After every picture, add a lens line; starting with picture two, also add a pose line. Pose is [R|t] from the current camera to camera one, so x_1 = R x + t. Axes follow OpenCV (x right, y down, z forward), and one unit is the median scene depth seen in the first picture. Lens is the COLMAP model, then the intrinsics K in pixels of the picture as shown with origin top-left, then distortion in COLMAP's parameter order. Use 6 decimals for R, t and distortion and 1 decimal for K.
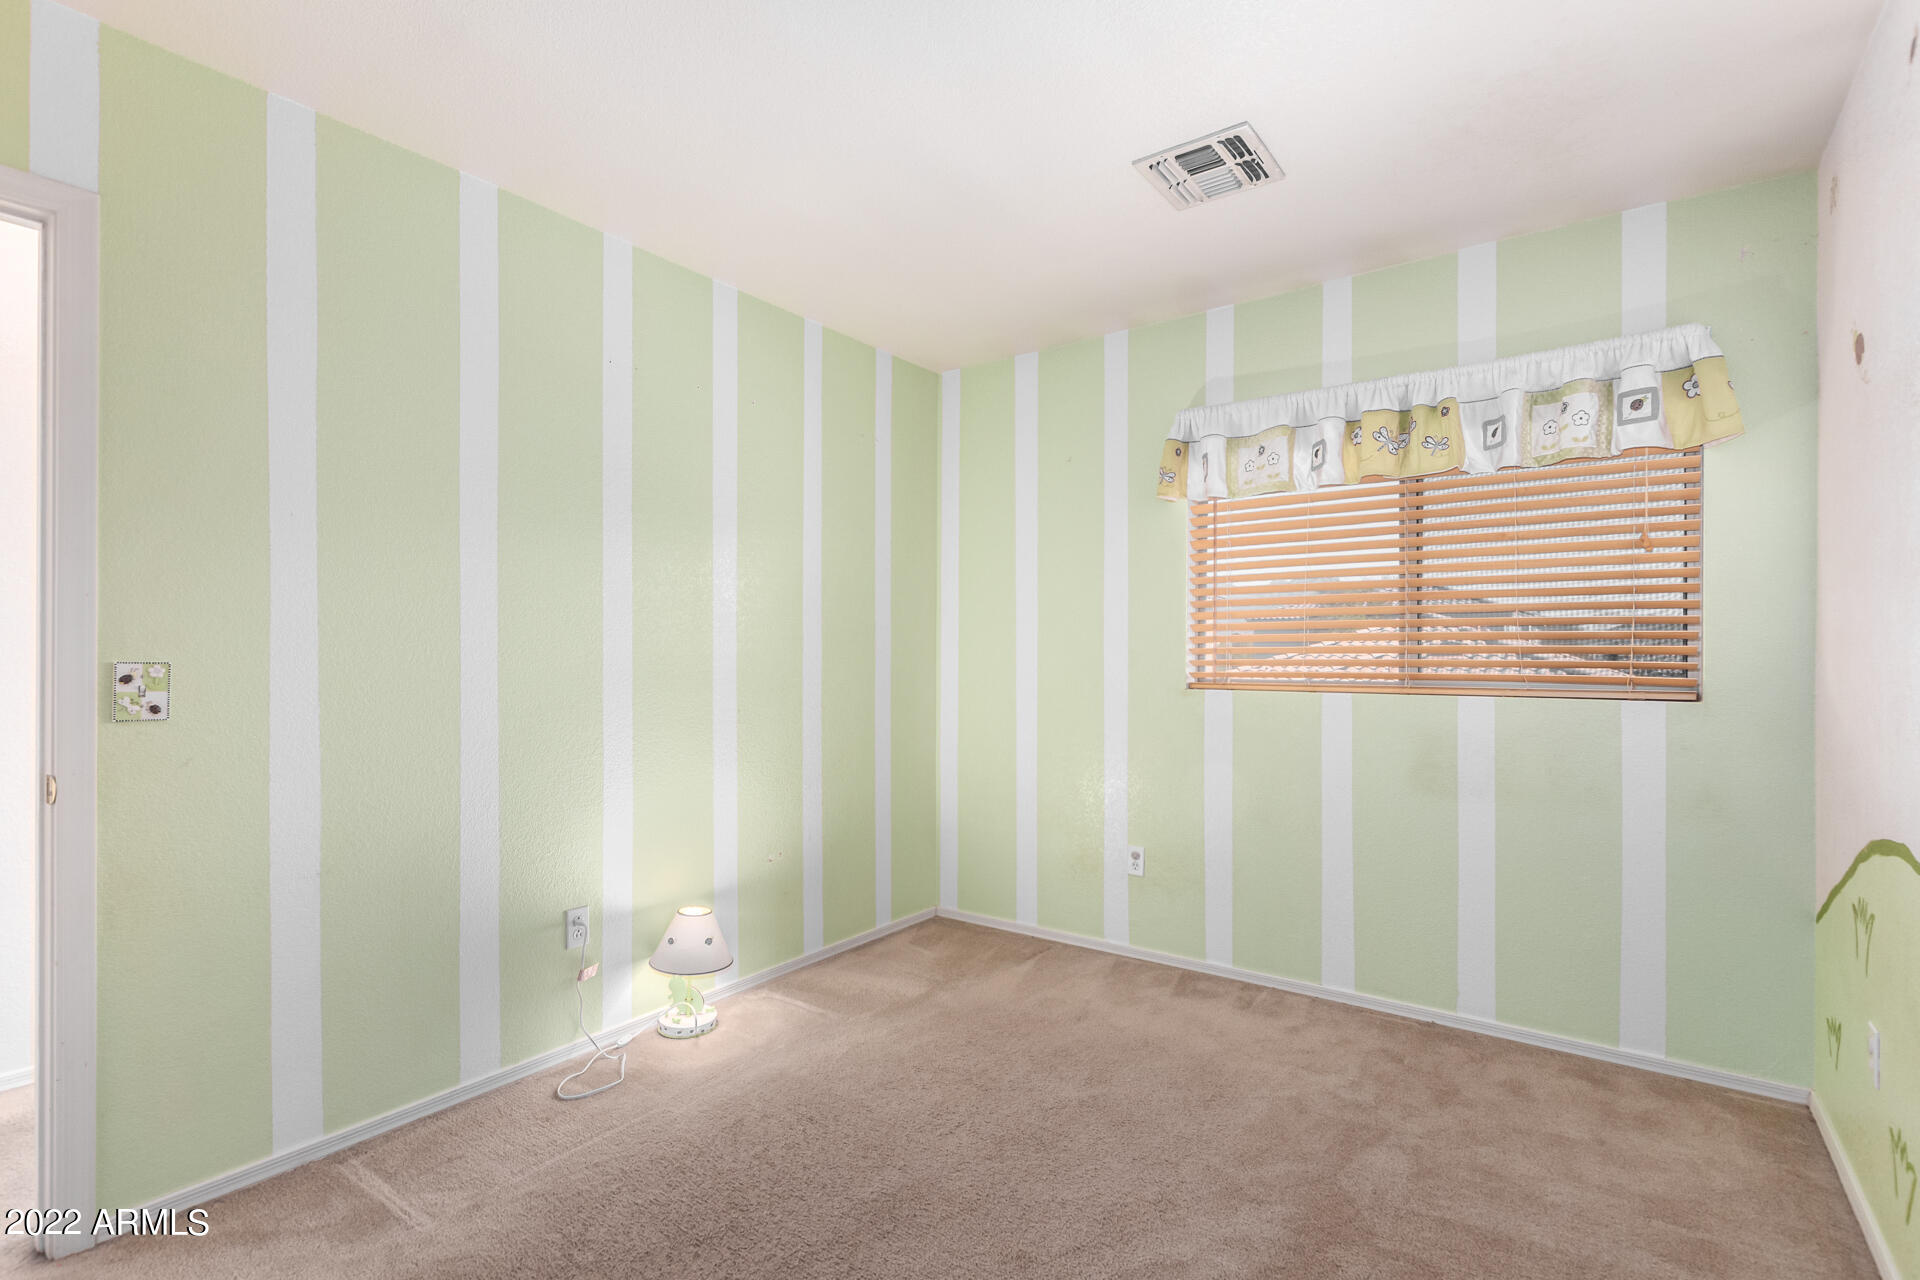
lens RADIAL K [[900.6, 0, 971.8], [0, 900.6, 648.8], [0, 0, 1]] dist [0.006222, -0.001204]
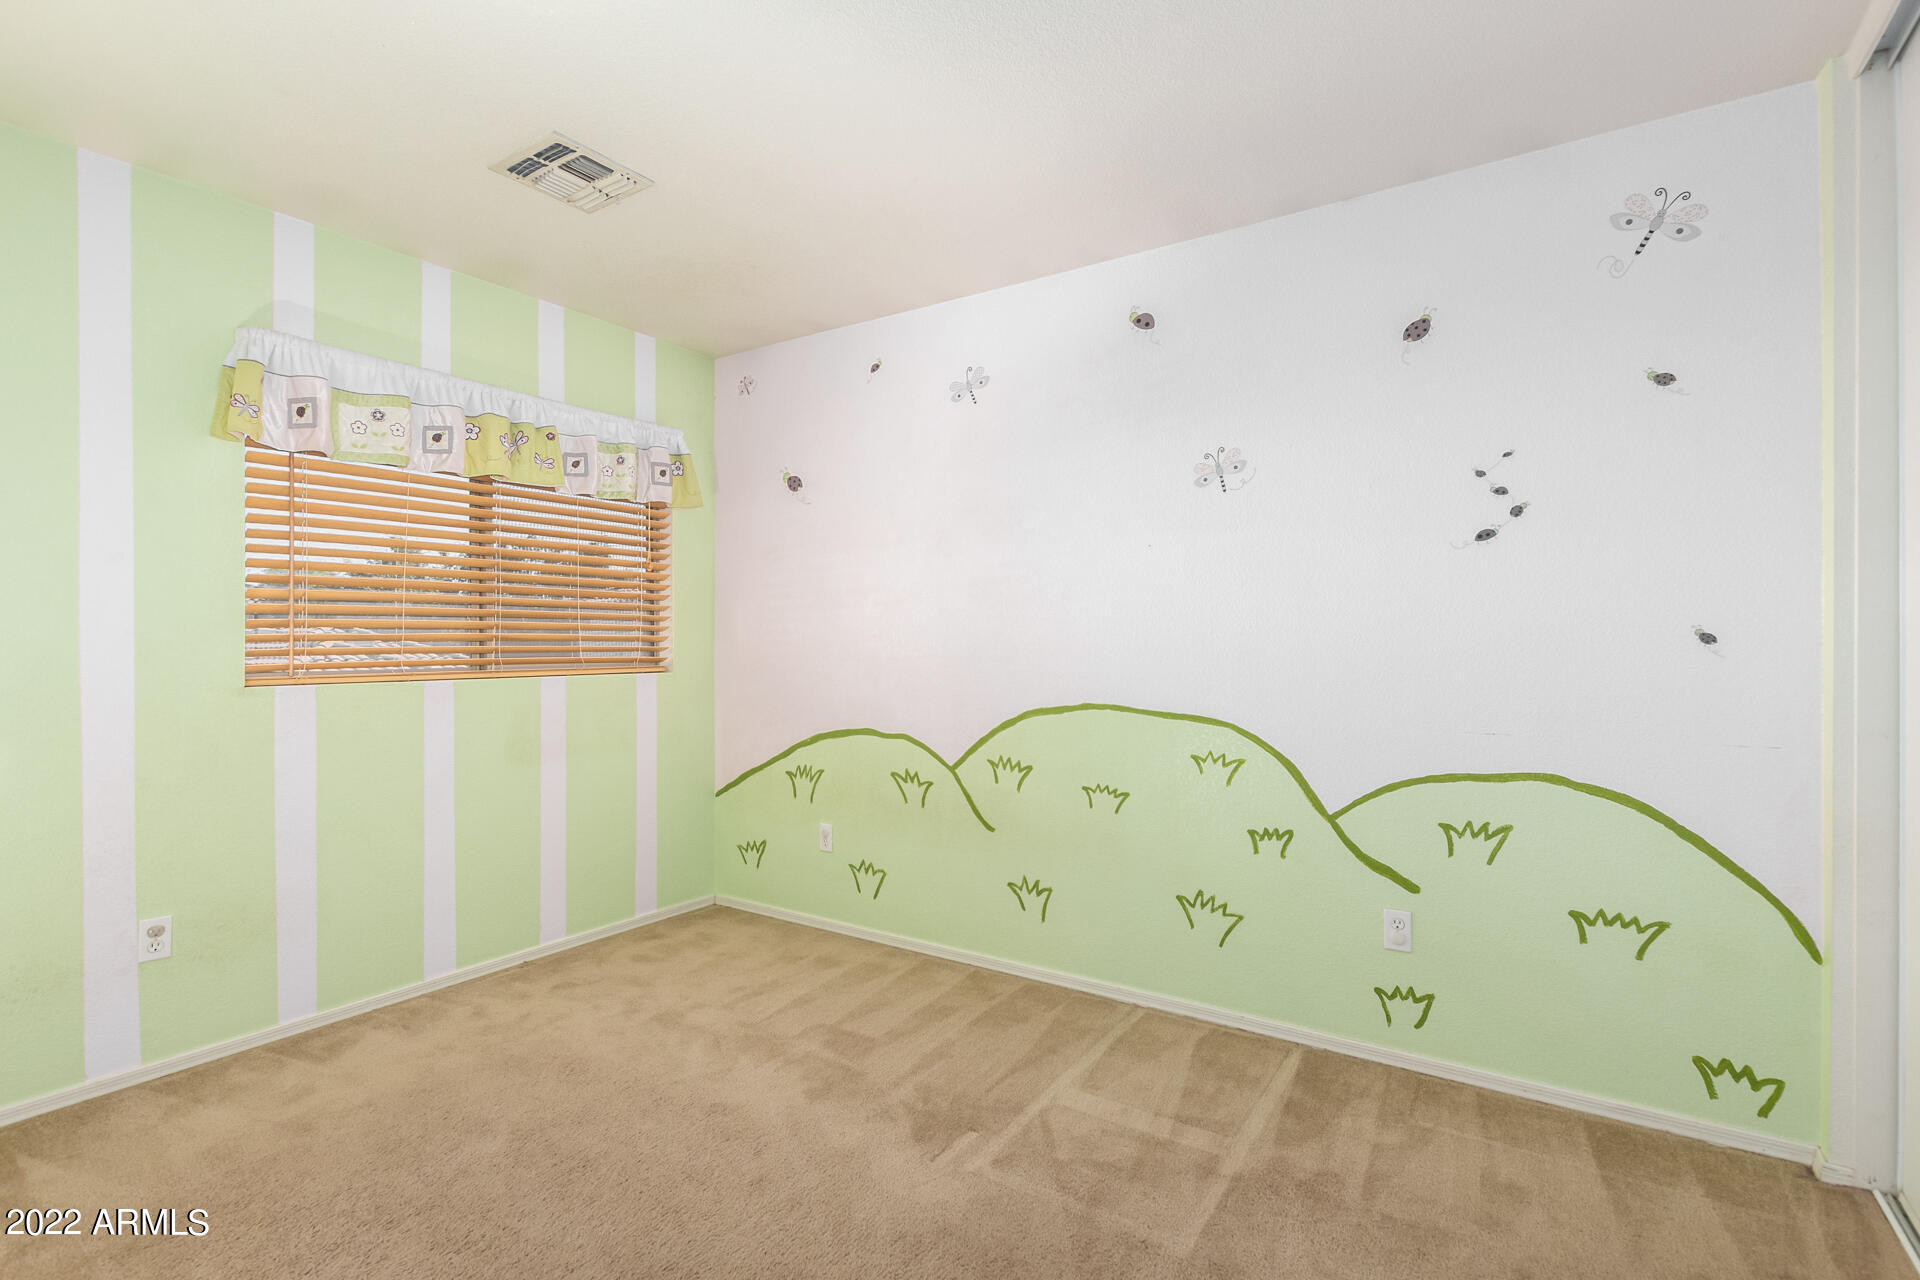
lens RADIAL K [[900.6, 0, 972.3], [0, 900.6, 640.4], [0, 0, 1]] dist [0.006222, -0.001204]
pose [[-0.055546, 0.000371, 0.998456, -0.659869], [-0.005582, 0.999984, -0.000682, 0.002099], [-0.998440, -0.005612, -0.055544, 0.492146]]
